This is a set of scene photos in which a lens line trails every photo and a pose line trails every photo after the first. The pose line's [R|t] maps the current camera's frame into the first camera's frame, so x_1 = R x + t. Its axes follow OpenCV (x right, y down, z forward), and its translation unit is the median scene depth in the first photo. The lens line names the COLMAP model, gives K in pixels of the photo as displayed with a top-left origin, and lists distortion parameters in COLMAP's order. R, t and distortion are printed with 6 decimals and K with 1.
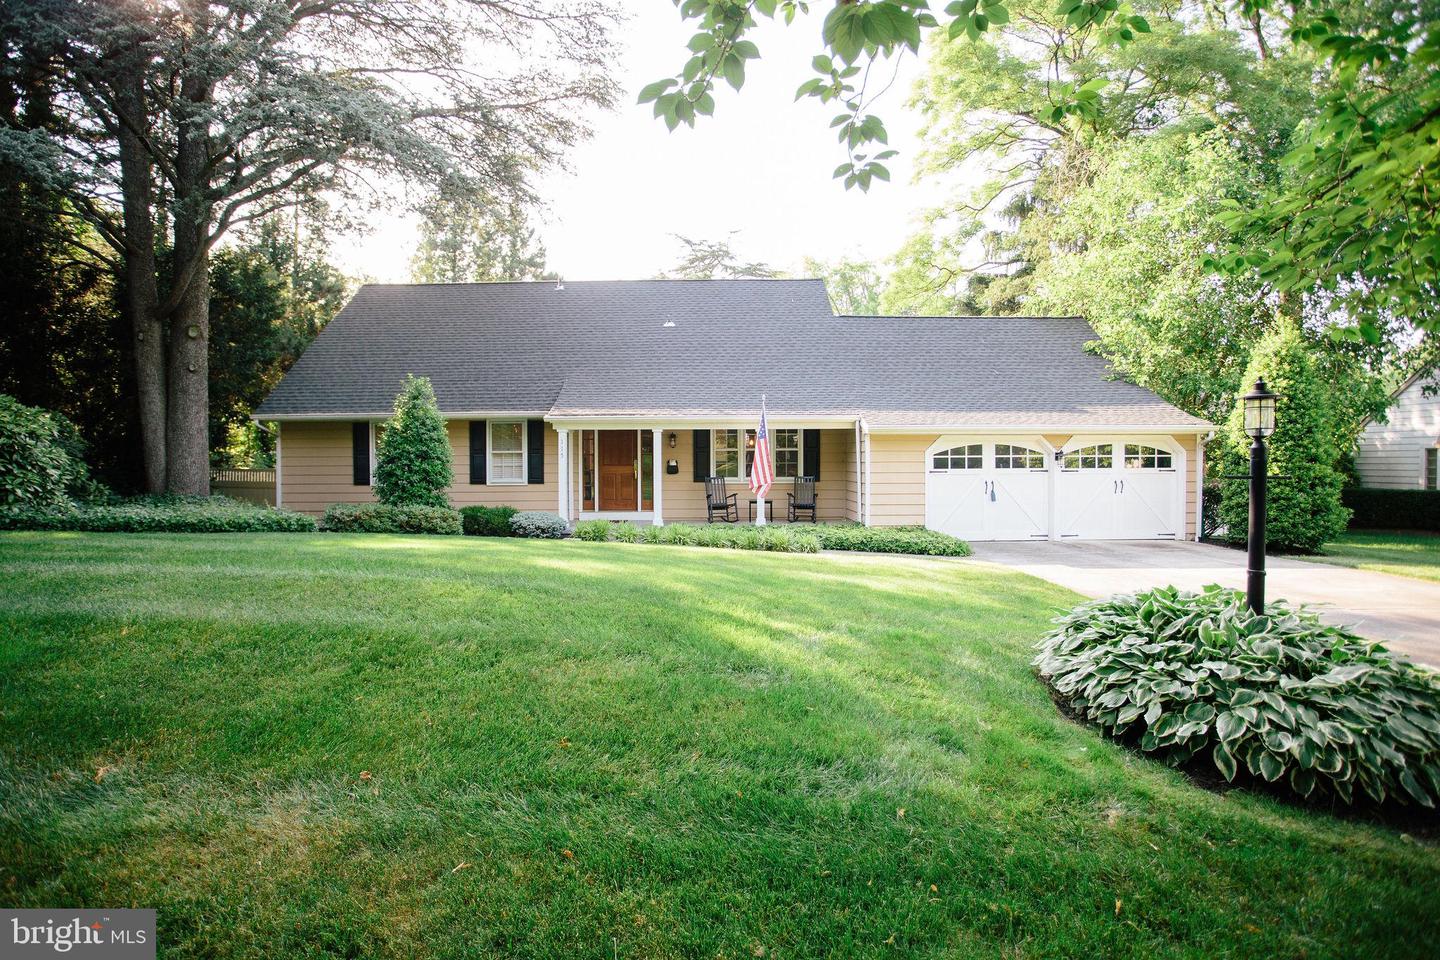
lens RADIAL K [[710.6, 0, 720.0], [0, 710.6, 480.0], [0, 0, 1]] dist [-0.087972, 0.037591]
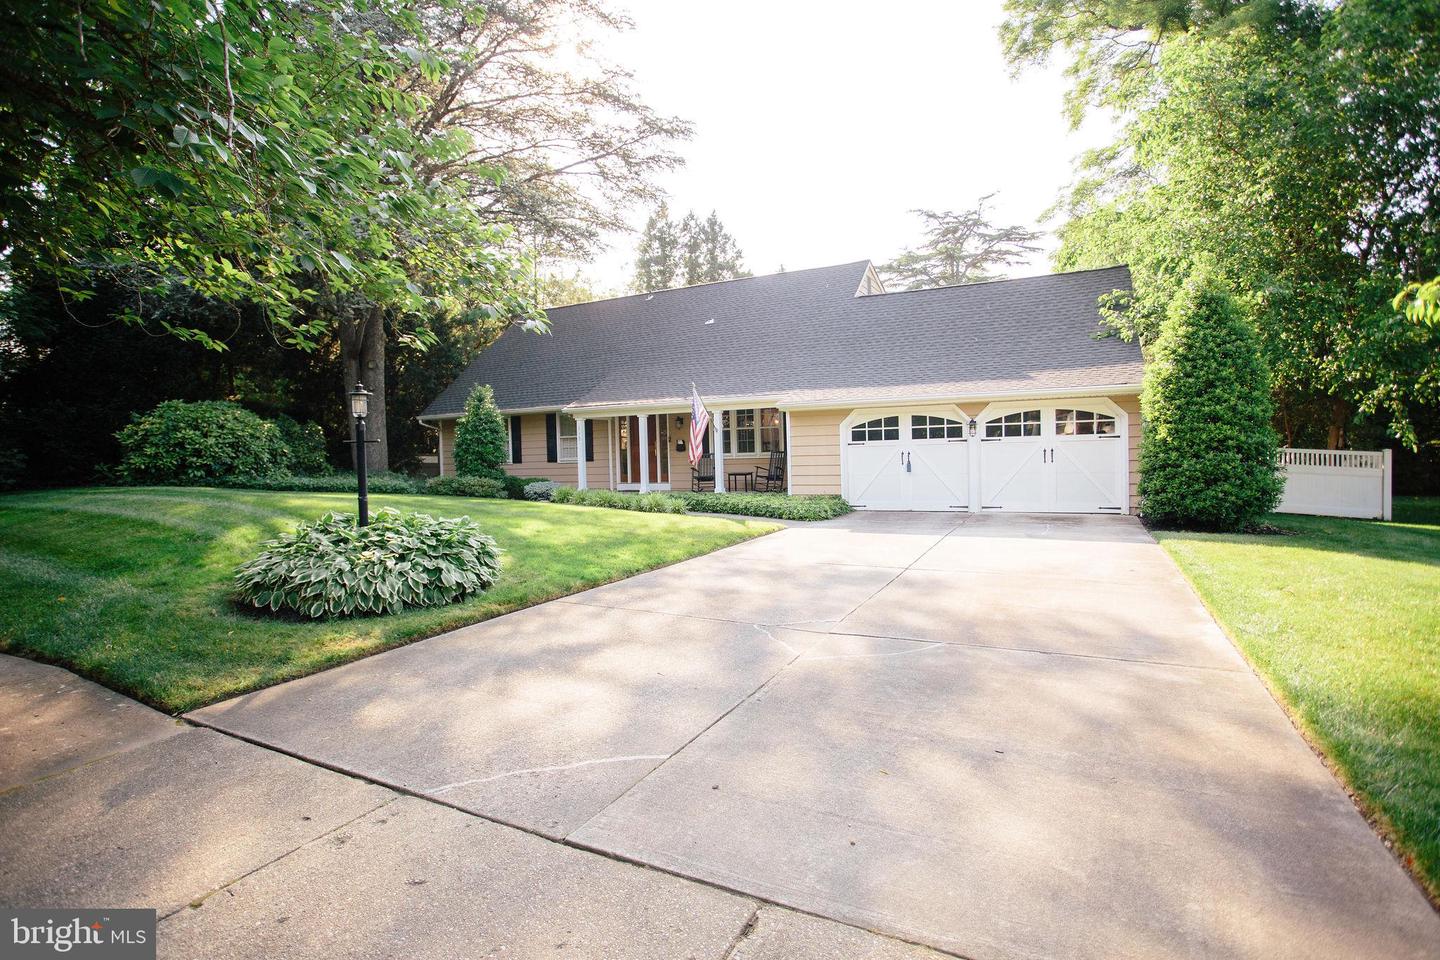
lens RADIAL K [[710.6, 0, 720.0], [0, 710.6, 480.0], [0, 0, 1]] dist [-0.087972, 0.037591]
pose [[0.887939, -0.000817, -0.459960, 0.614524], [0.012283, 0.999684, 0.021937, 0.016375], [0.459796, -0.025128, 0.887669, -0.031012]]
